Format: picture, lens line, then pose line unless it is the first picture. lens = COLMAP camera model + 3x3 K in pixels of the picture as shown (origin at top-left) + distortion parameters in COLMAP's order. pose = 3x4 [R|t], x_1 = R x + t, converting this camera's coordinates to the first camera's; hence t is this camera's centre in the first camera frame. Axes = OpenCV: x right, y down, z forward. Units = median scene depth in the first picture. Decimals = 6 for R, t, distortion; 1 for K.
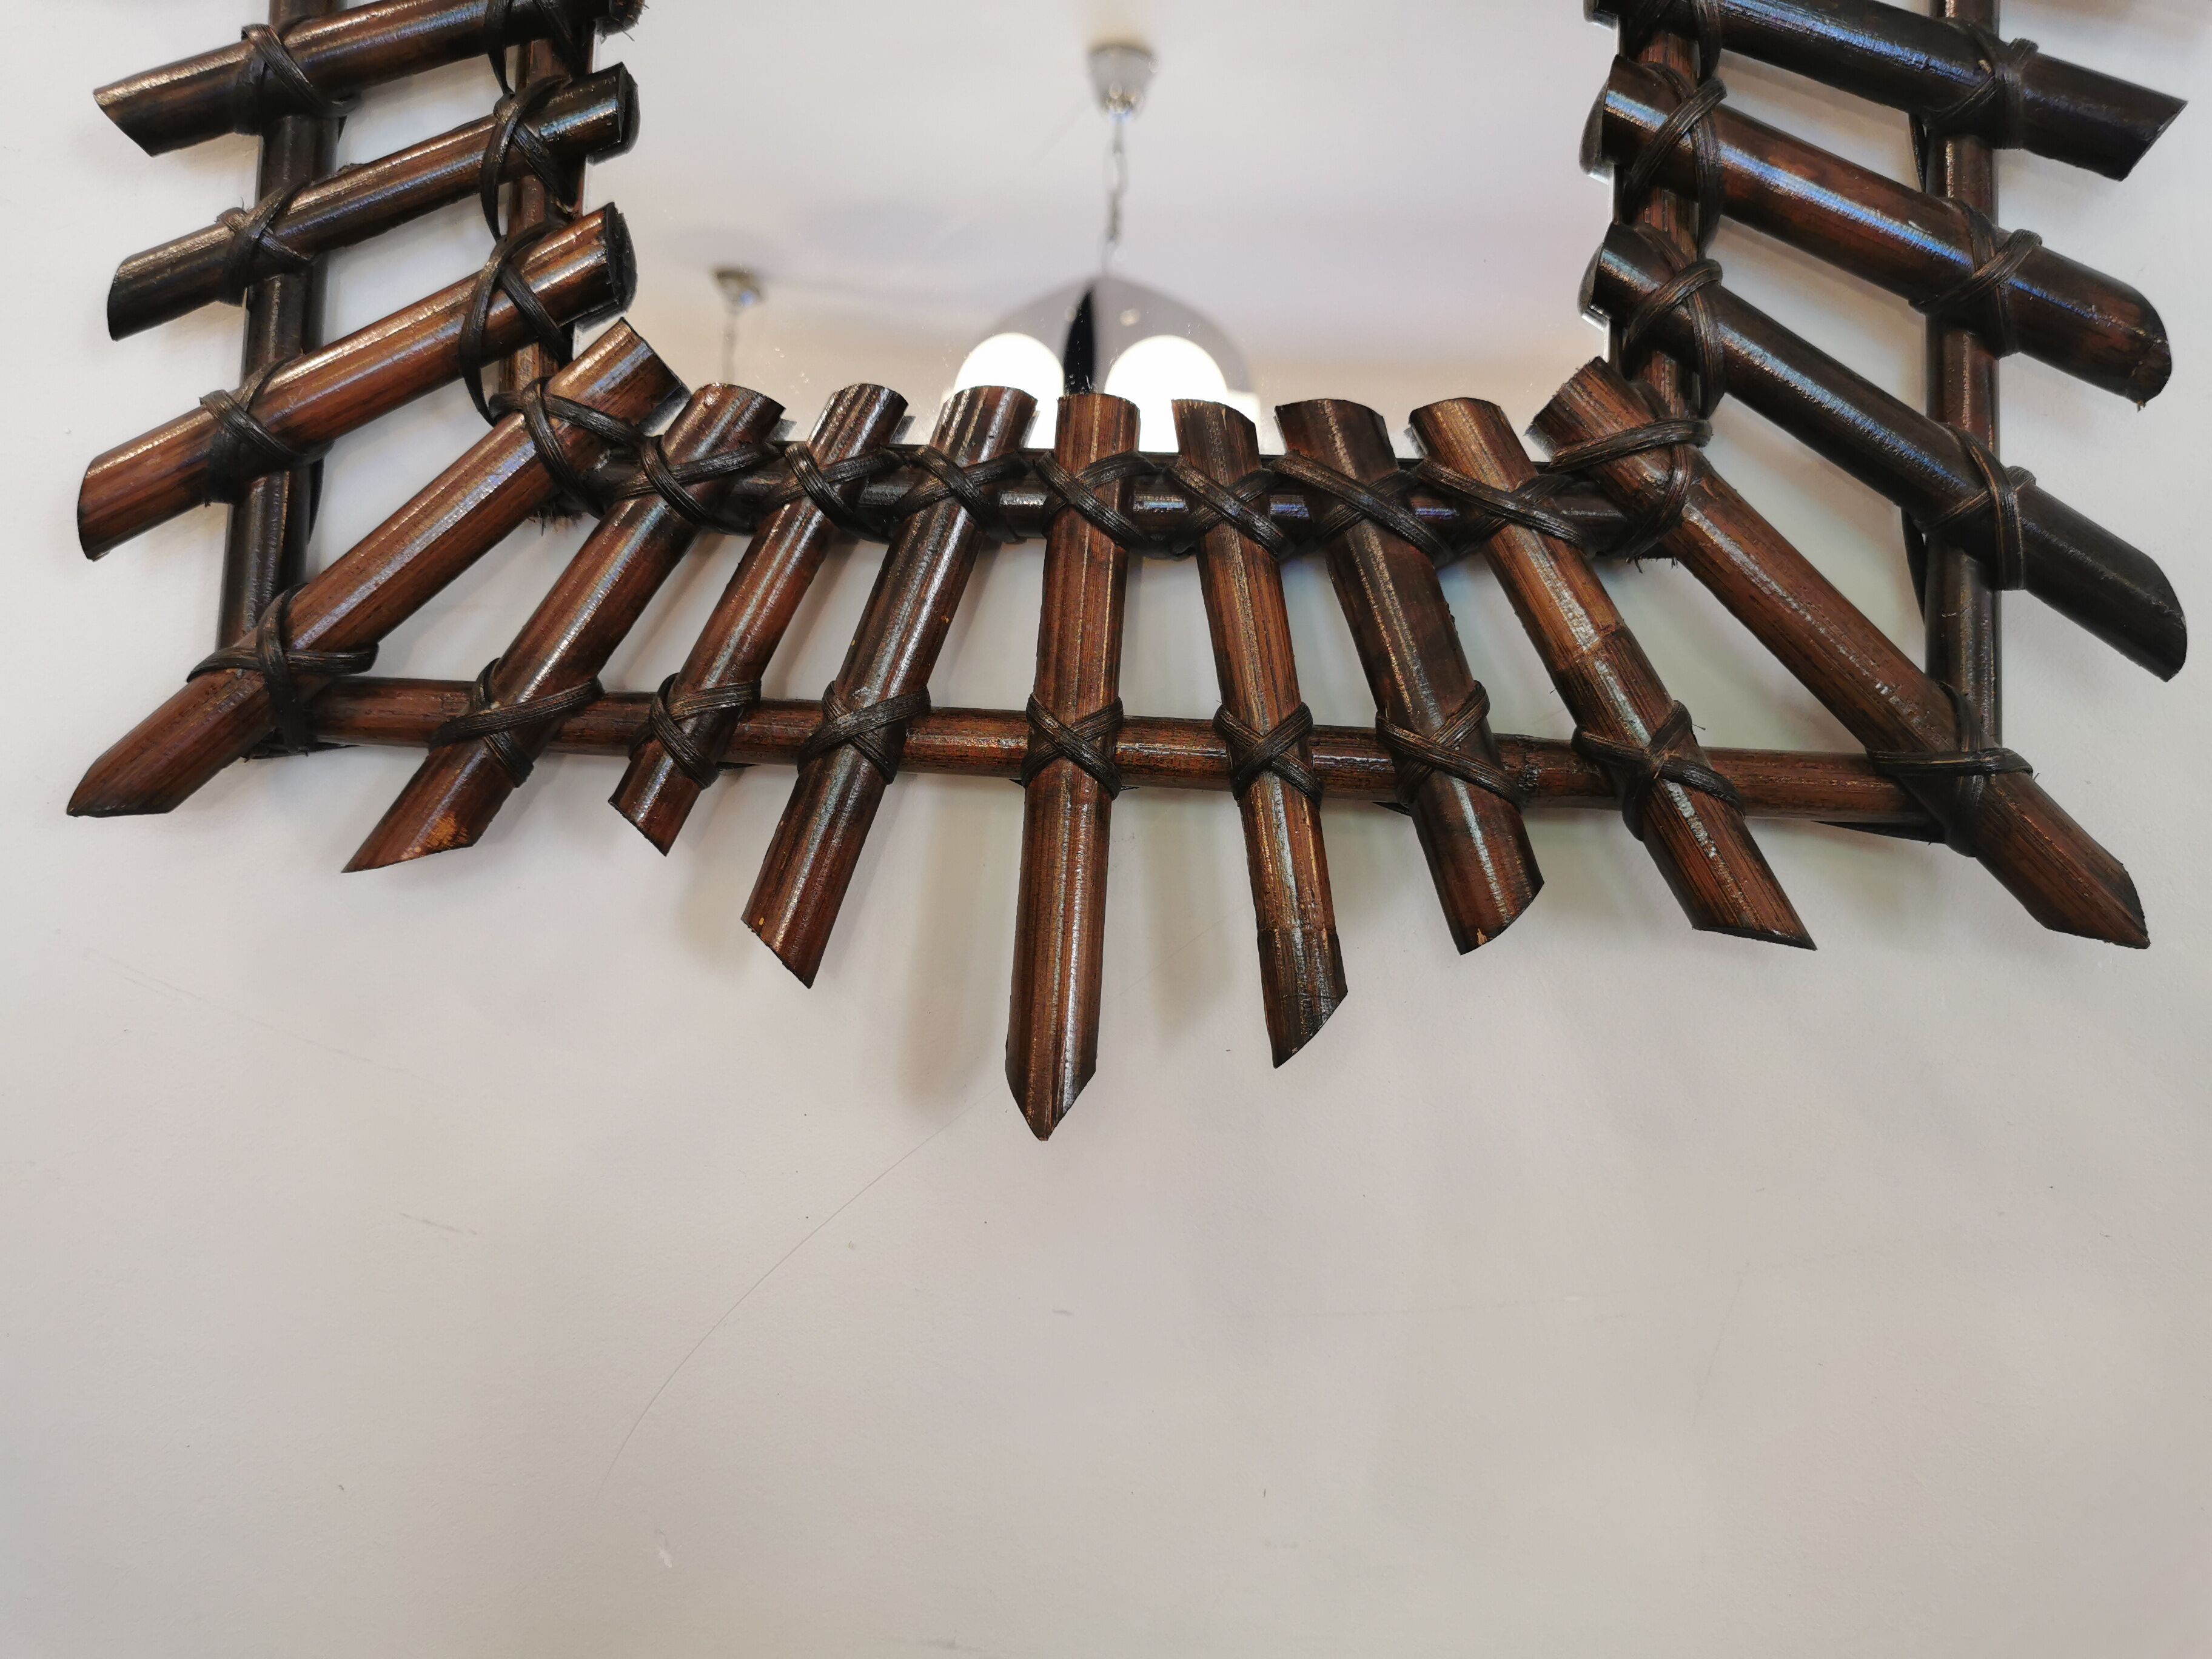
lens RADIAL K [[1729.8, 0, 1116.7], [0, 1729.8, 848.2], [0, 0, 1]] dist [0.029396, -0.028524]
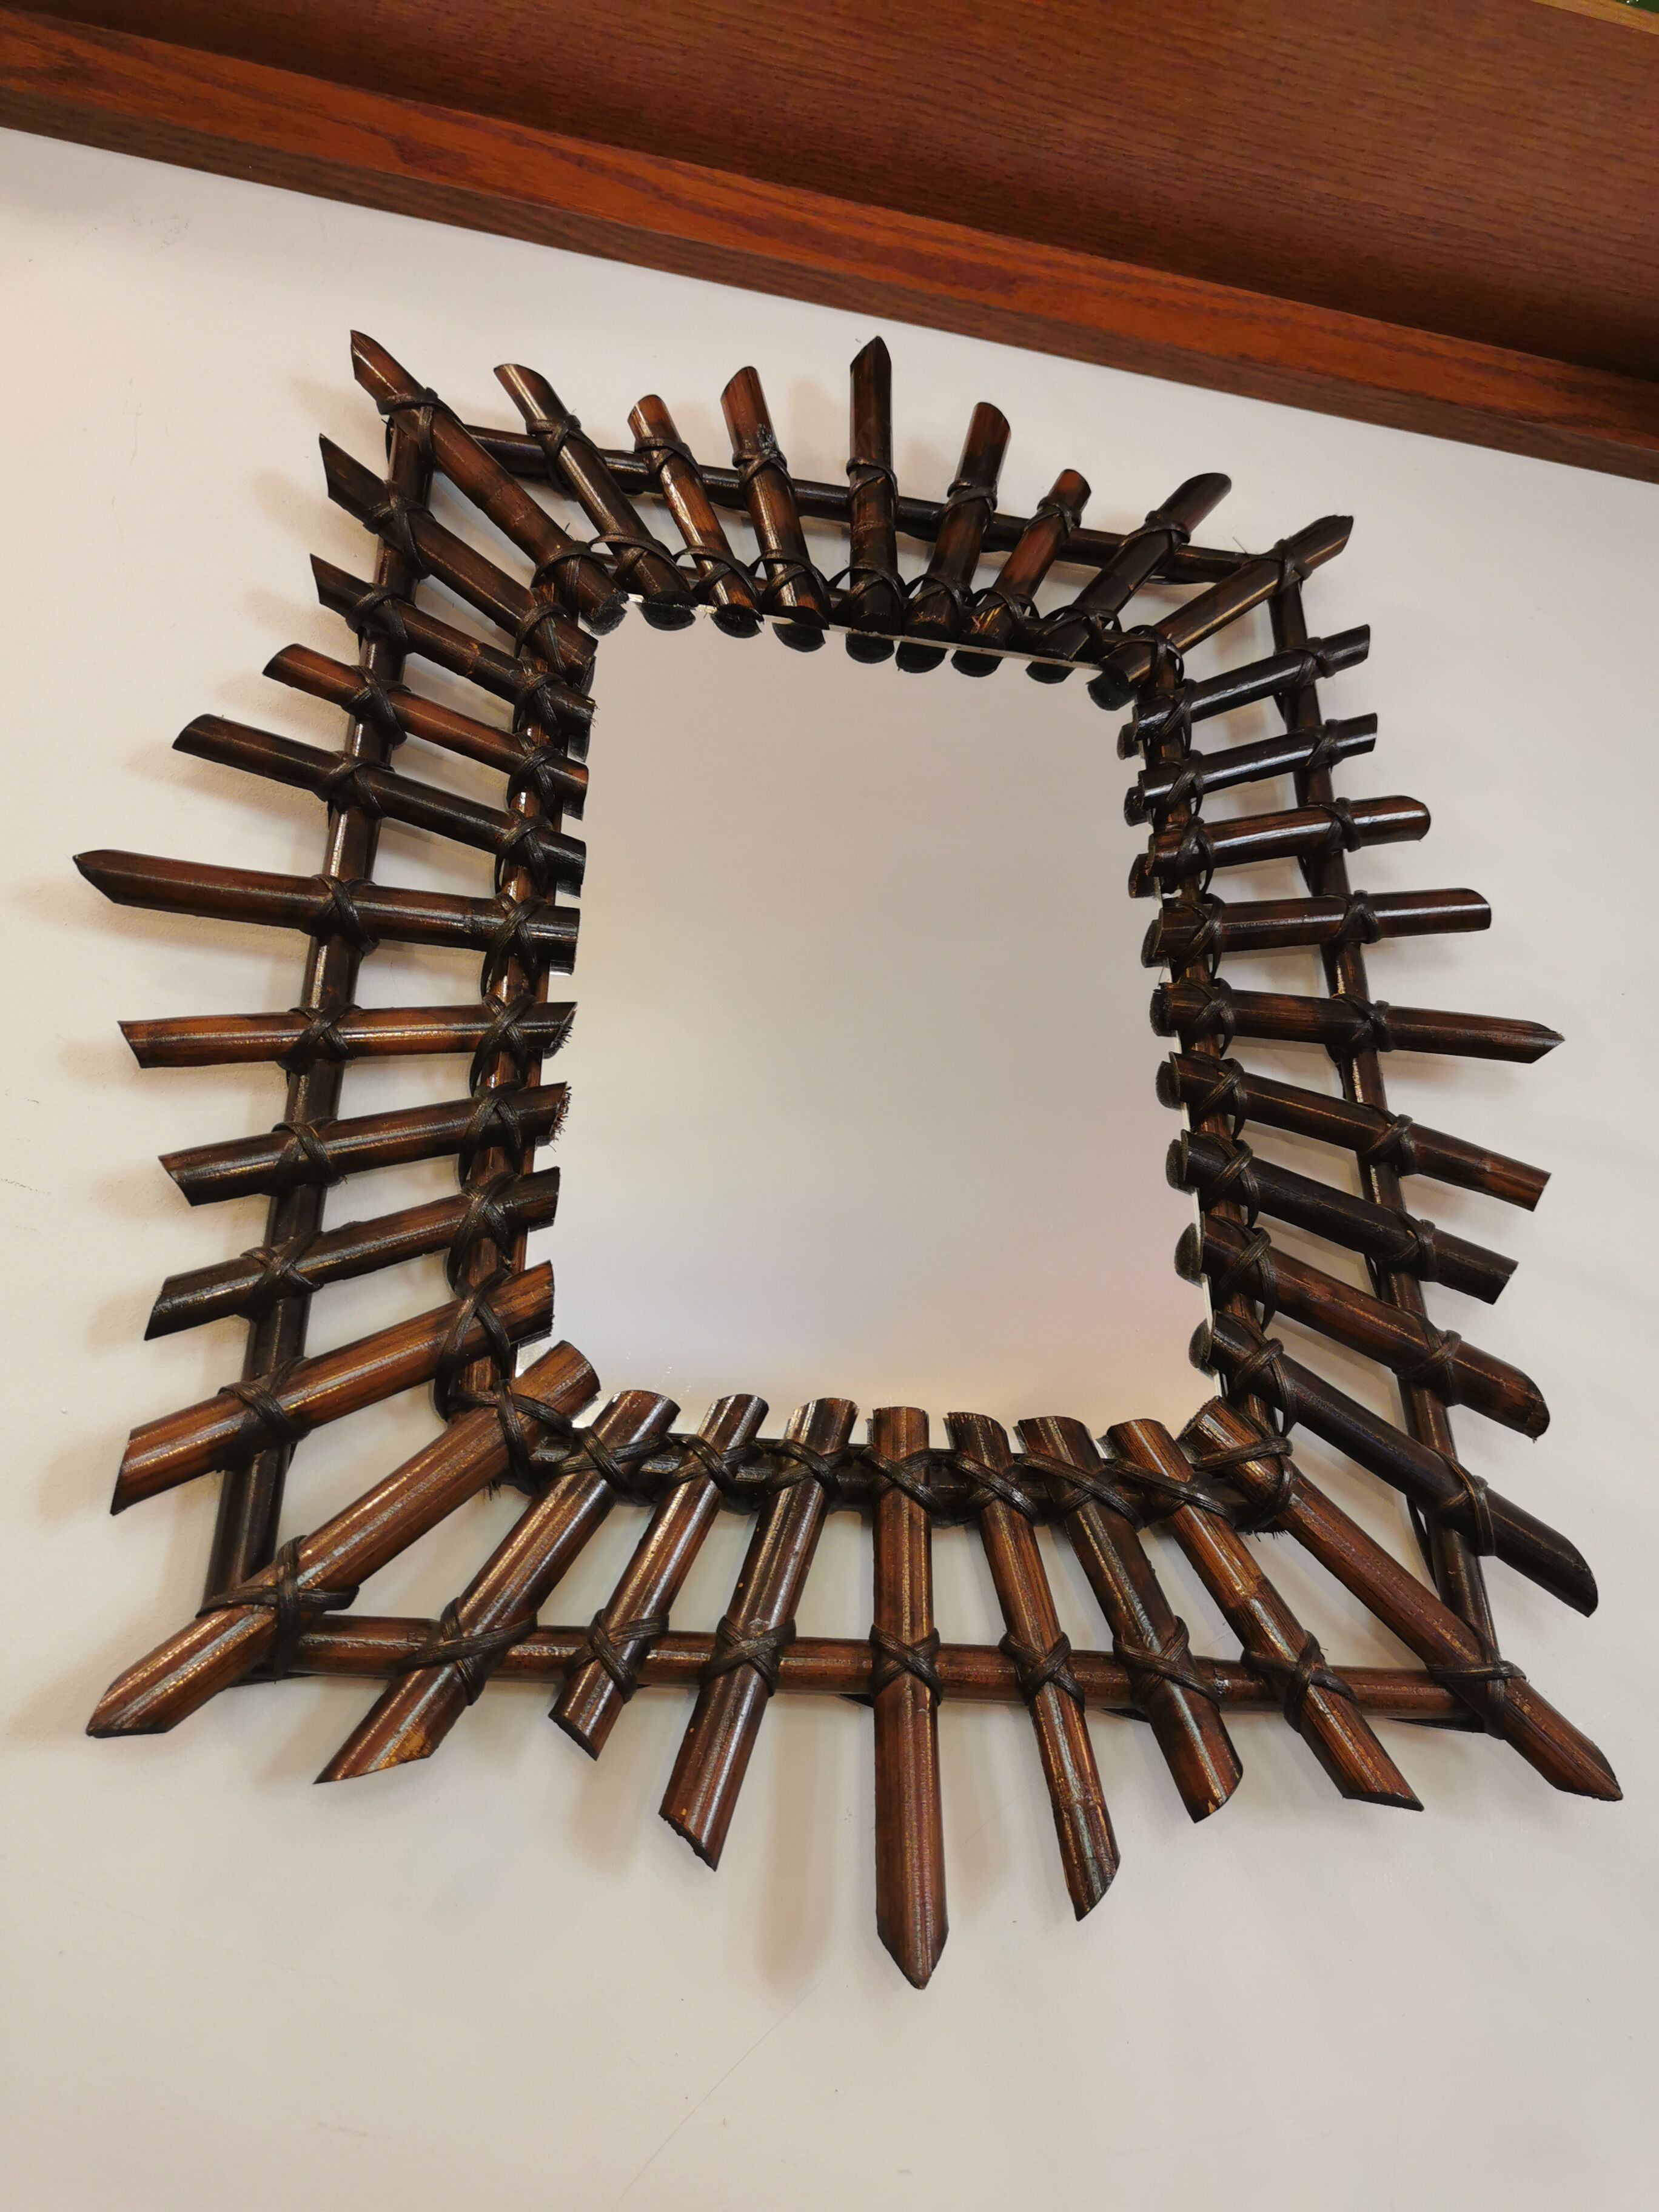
lens RADIAL K [[1729.8, 0, 836.8], [0, 1729.8, 1091.4], [0, 0, 1]] dist [0.029396, -0.028524]
pose [[0.958803, 0.083517, 0.271518, -0.473347], [0.037828, 0.909755, -0.413418, 0.088882], [-0.281542, 0.406657, 0.869117, -0.332069]]
